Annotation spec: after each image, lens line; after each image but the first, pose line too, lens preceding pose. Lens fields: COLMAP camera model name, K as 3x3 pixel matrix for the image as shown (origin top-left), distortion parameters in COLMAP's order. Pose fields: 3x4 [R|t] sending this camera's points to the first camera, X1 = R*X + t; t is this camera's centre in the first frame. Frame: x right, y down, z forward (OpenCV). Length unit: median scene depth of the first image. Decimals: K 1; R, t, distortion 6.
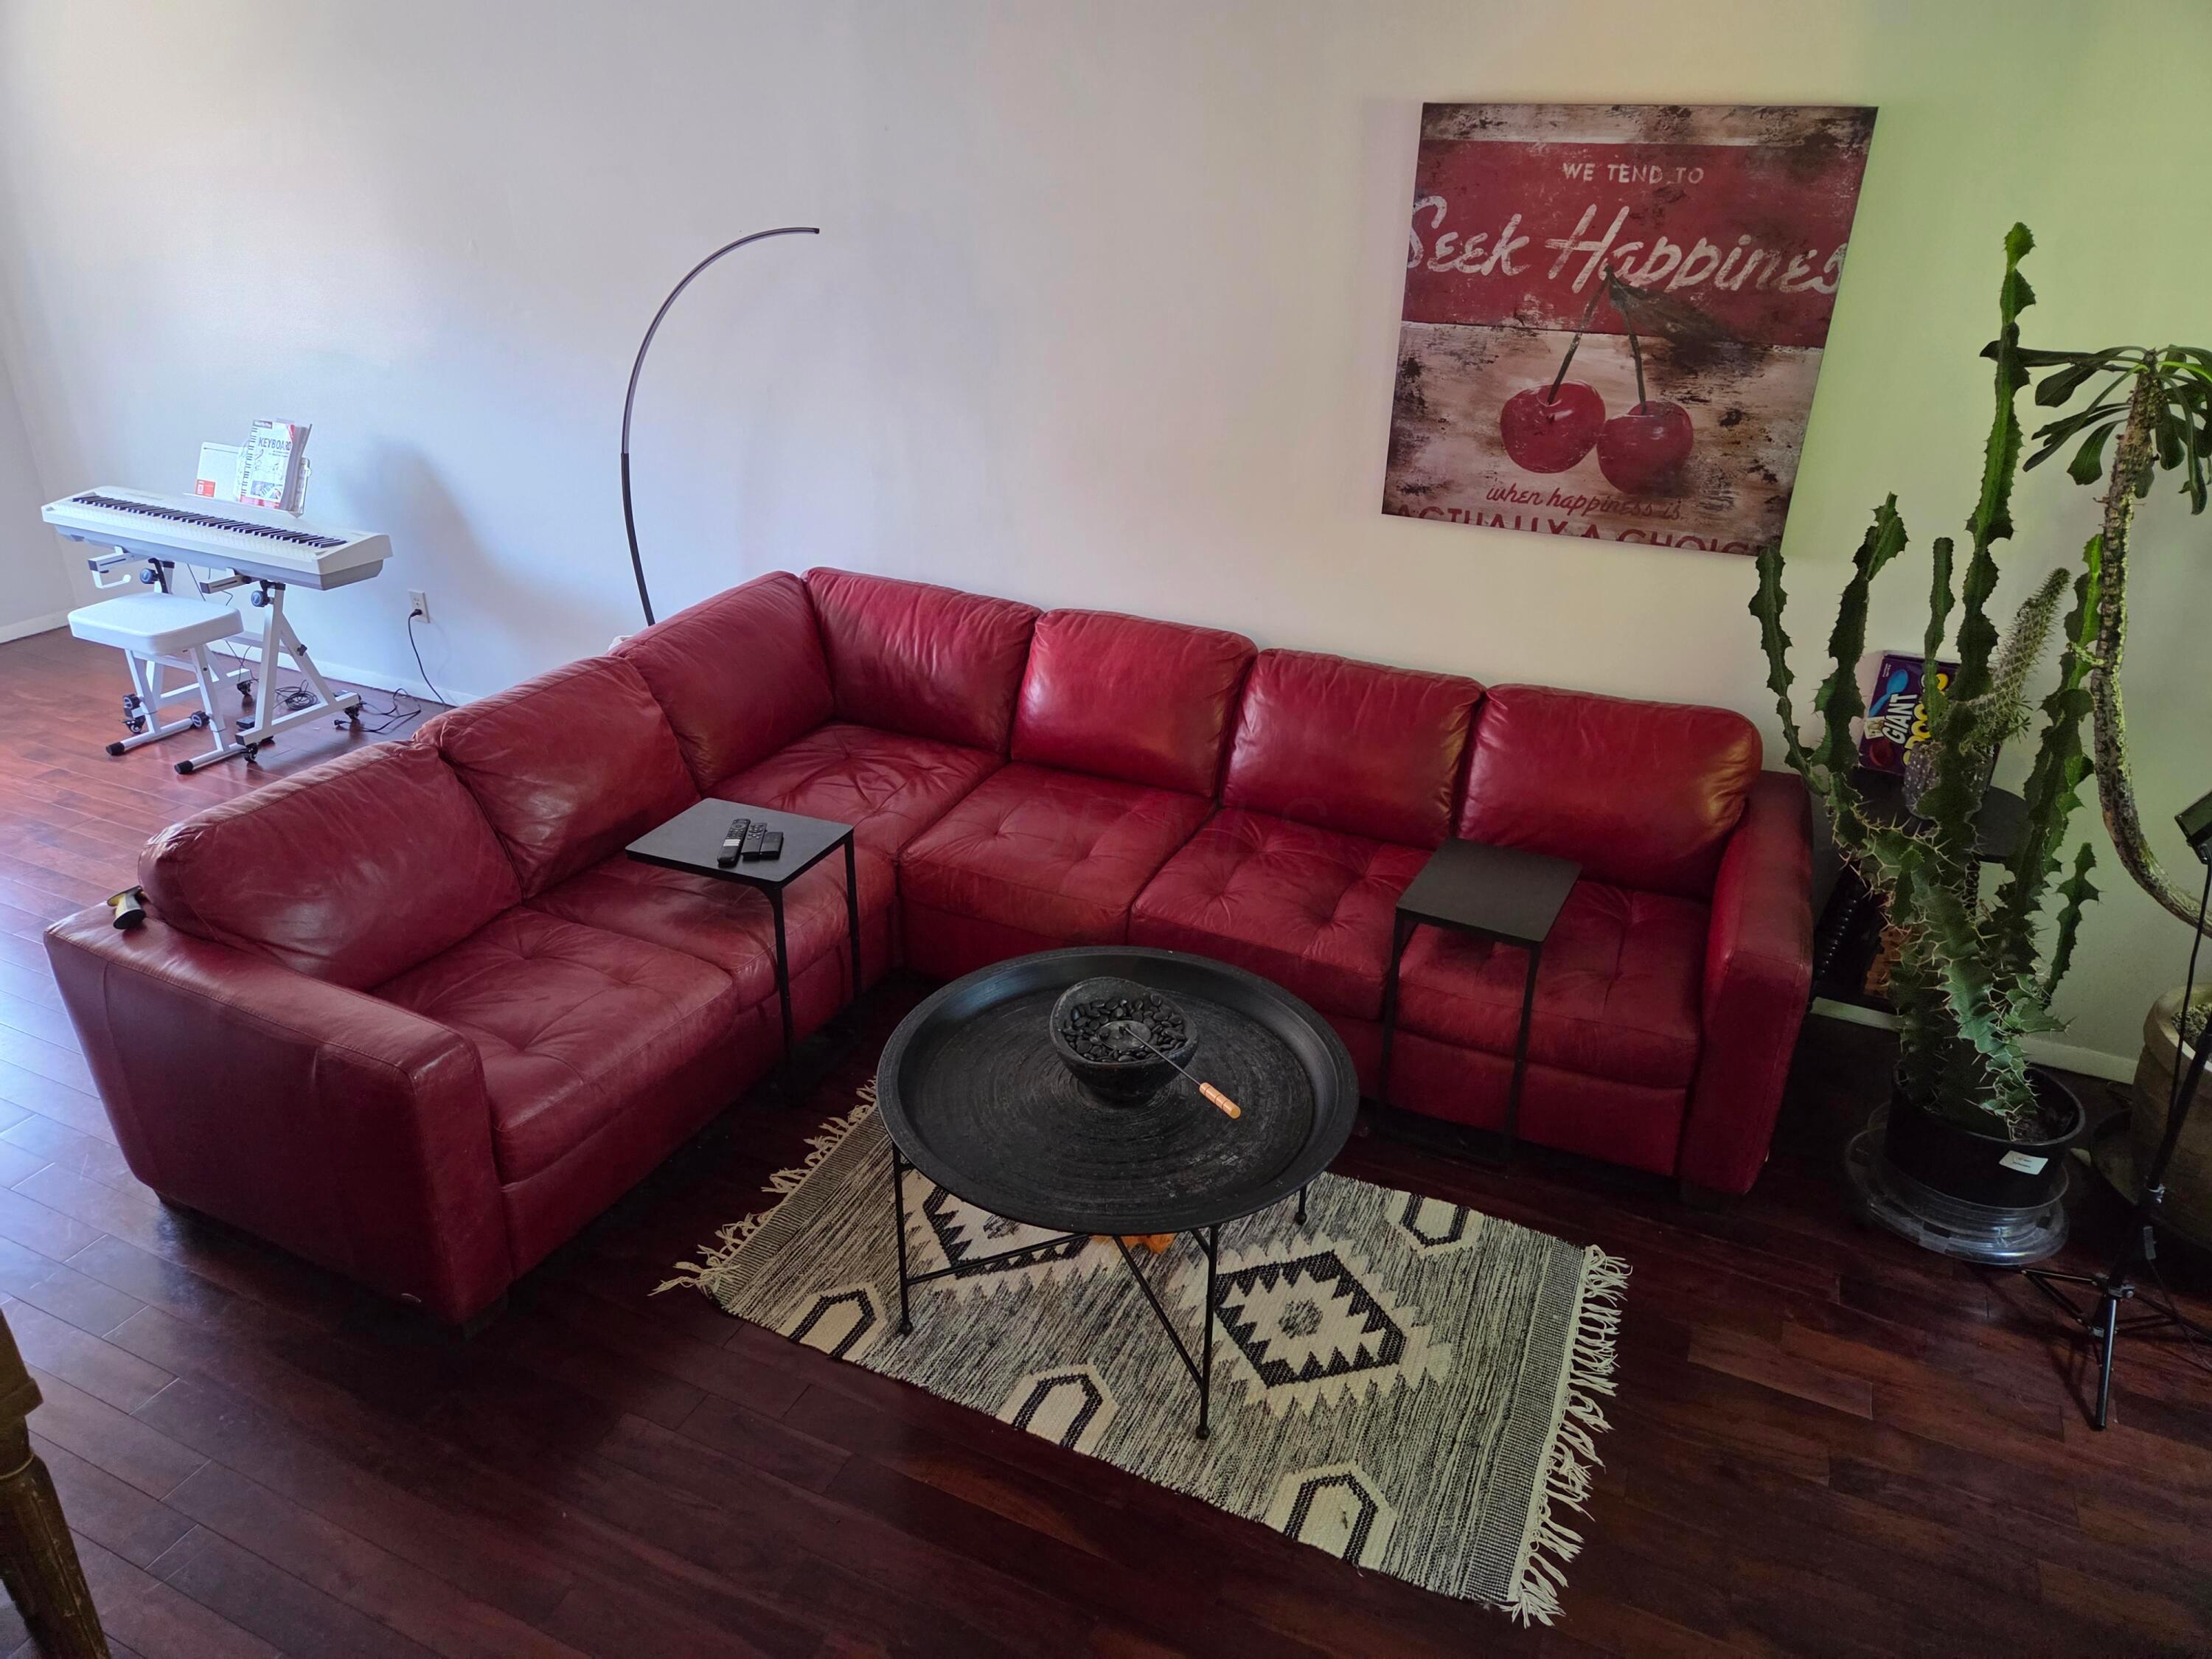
lens RADIAL K [[1443.3, 0, 1100.7], [0, 1443.3, 823.6], [0, 0, 1]] dist [0.063539, -0.061005]
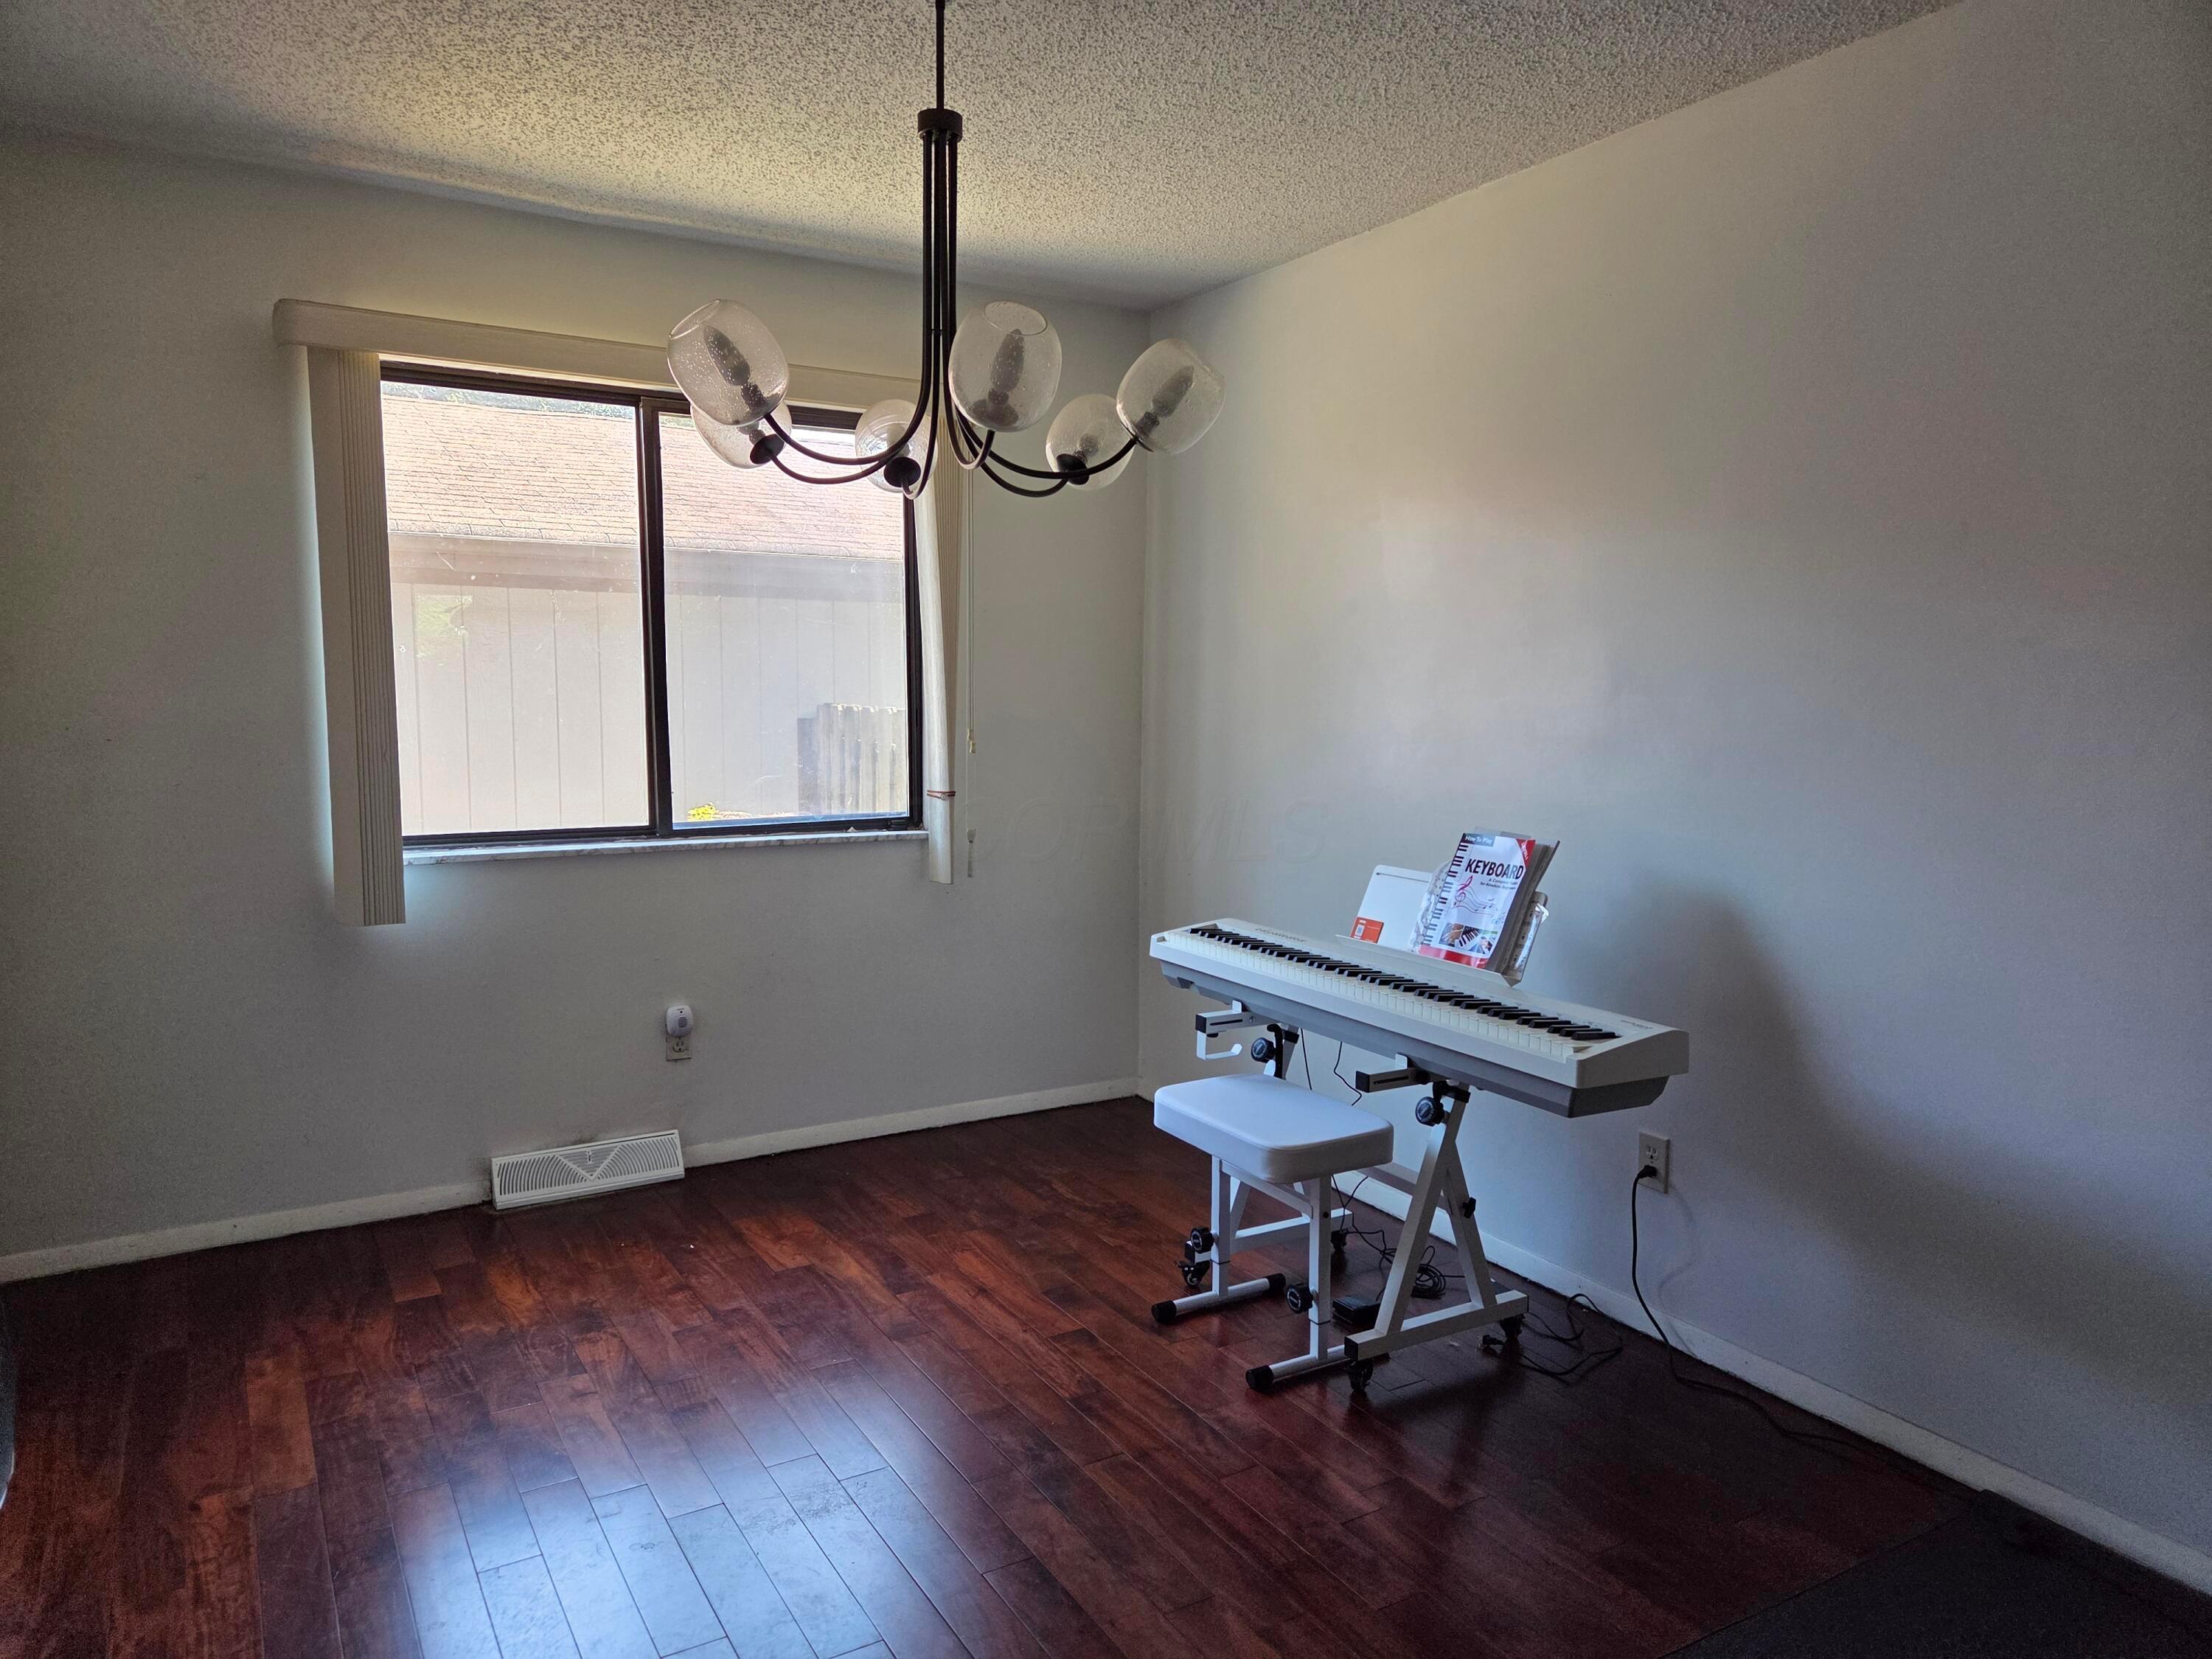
lens RADIAL K [[1498.2, 0, 1108.5], [0, 1498.2, 815.2], [0, 0, 1]] dist [0.081954, -0.086045]
pose [[0.823419, 0.040448, -0.565991, -0.334720], [-0.239268, 0.929194, -0.281689, -0.060776], [0.514522, 0.367371, 0.774794, 0.409363]]
